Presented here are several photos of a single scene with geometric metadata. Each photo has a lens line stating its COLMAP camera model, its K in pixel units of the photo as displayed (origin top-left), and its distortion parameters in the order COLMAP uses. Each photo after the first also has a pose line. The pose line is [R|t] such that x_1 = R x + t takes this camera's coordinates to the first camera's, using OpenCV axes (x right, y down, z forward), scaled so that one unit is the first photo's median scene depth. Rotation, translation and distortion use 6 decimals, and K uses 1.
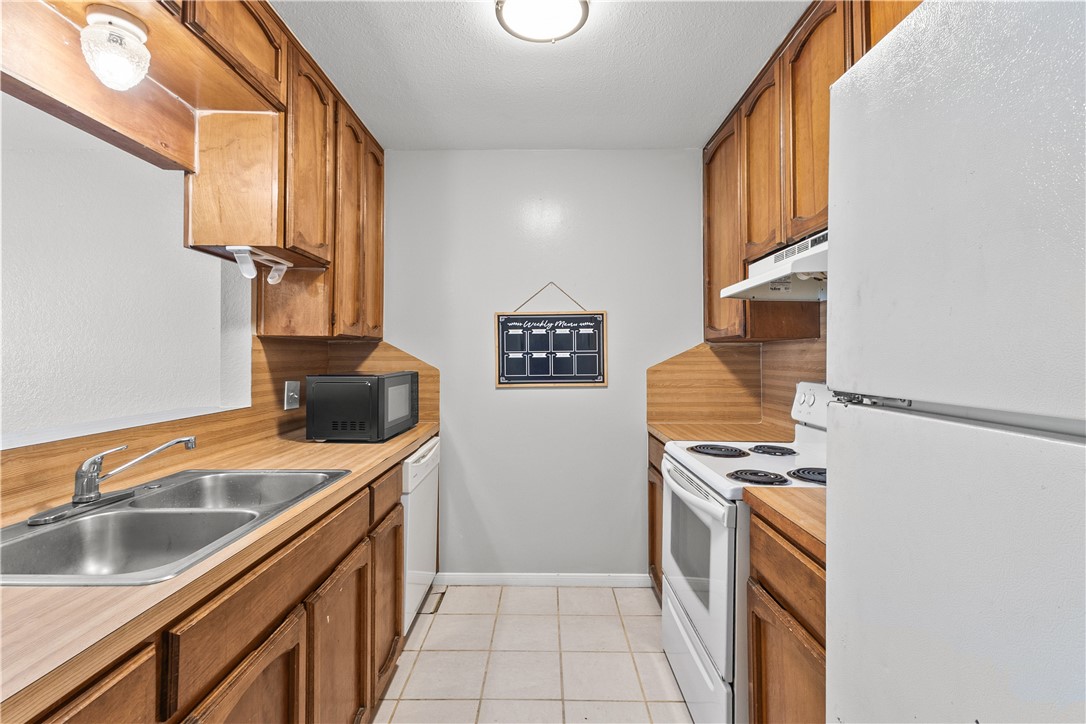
lens RADIAL K [[501.0, 0, 542.2], [0, 501.0, 360.0], [0, 0, 1]] dist [0.008649, -0.000866]
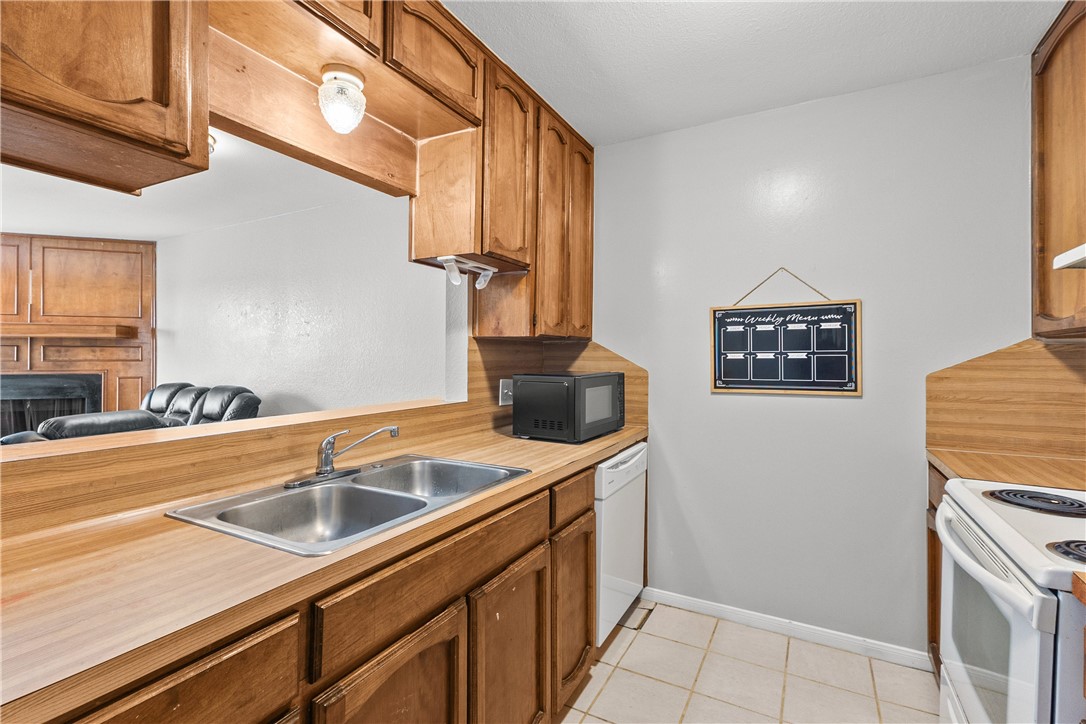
lens RADIAL K [[501.0, 0, 542.2], [0, 501.0, 360.0], [0, 0, 1]] dist [0.008649, -0.000866]
pose [[0.878736, 0.007909, -0.477242, 0.090415], [-0.008126, 0.999966, 0.001610, -0.001291], [0.477238, 0.002463, 0.878771, 0.107994]]
